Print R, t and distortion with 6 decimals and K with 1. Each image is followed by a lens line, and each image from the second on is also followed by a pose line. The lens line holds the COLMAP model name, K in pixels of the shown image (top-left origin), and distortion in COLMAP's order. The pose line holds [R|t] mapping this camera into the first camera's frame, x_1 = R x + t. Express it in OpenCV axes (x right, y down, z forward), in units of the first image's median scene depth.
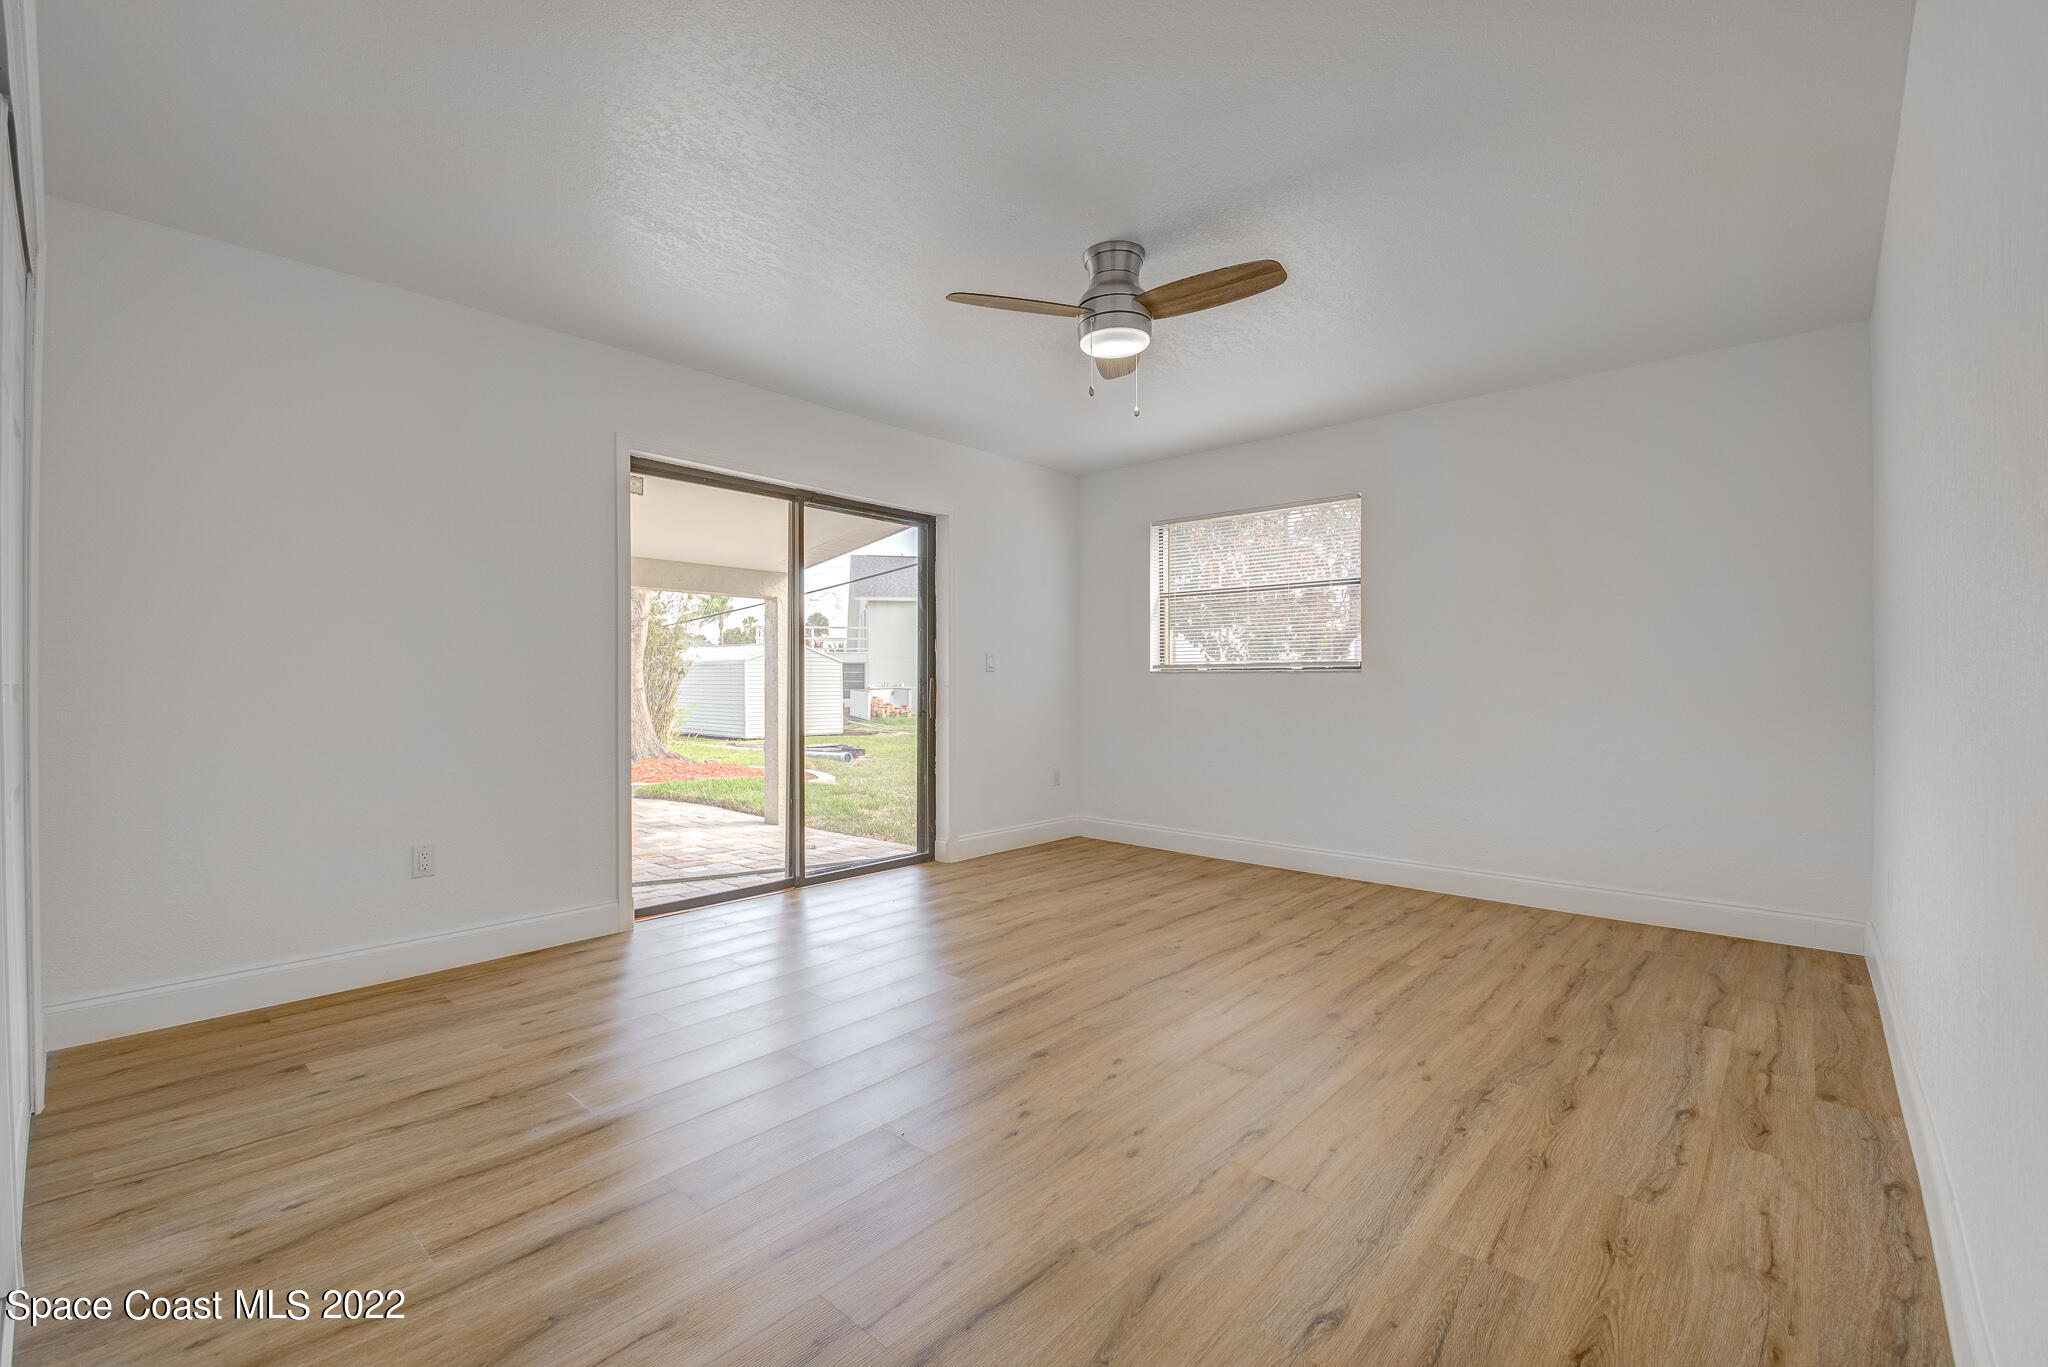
lens RADIAL K [[866.2, 0, 1024.0], [0, 866.2, 683.5], [0, 0, 1]] dist [-0.002185, -0.008763]
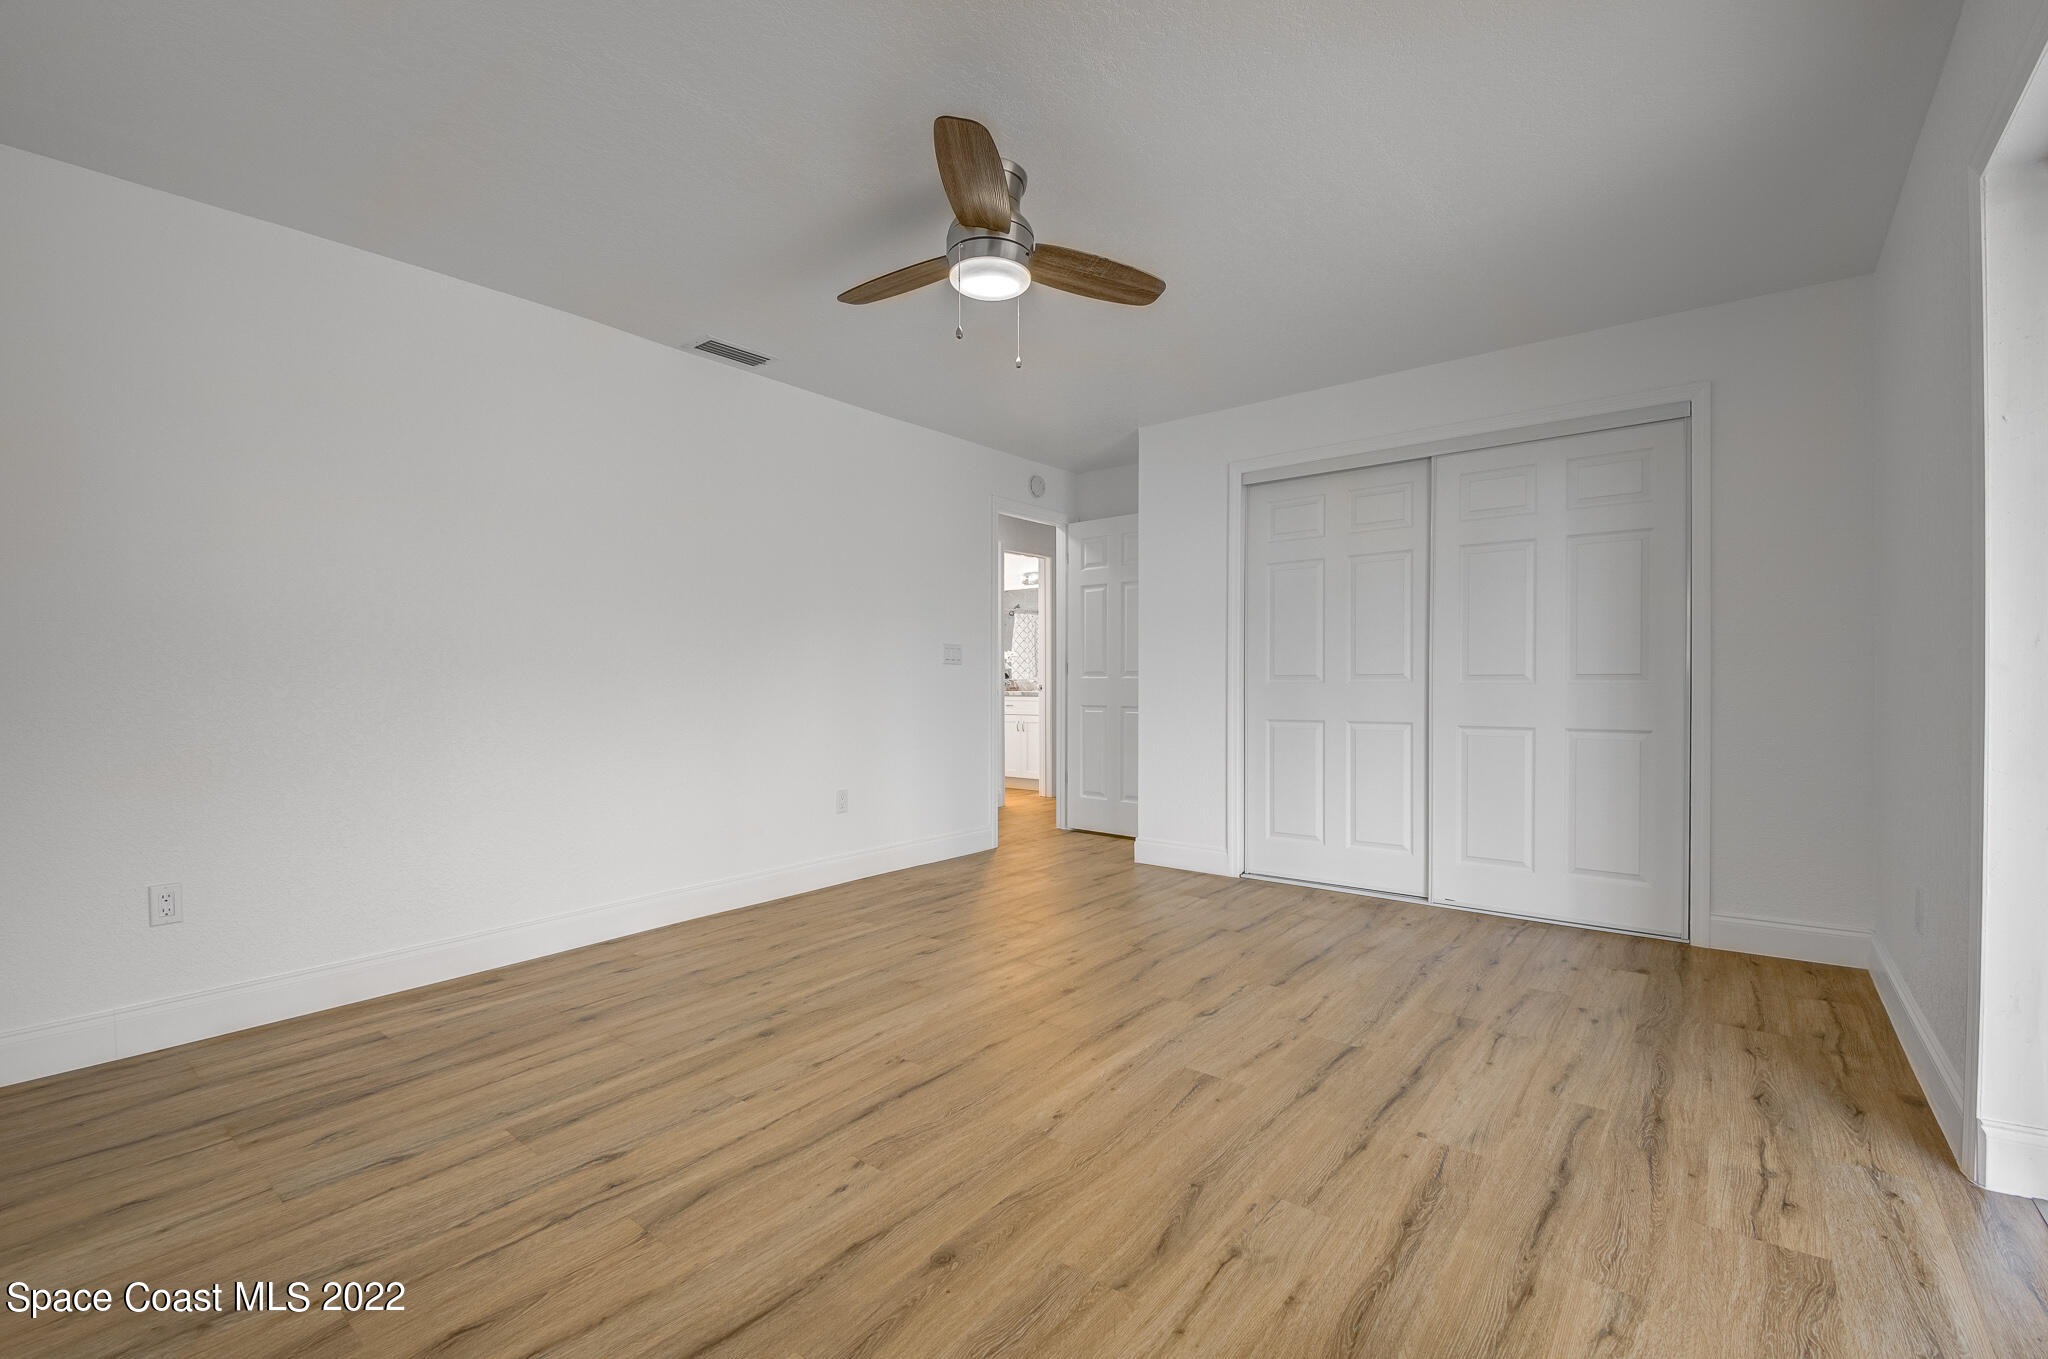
lens RADIAL K [[866.2, 0, 1024.0], [0, 866.2, 679.5], [0, 0, 1]] dist [-0.002185, -0.008763]
pose [[-0.998394, 0.007010, -0.056218, 0.118125], [0.006758, 0.999966, 0.004660, -0.001785], [0.056249, 0.004272, -0.998408, 1.791175]]
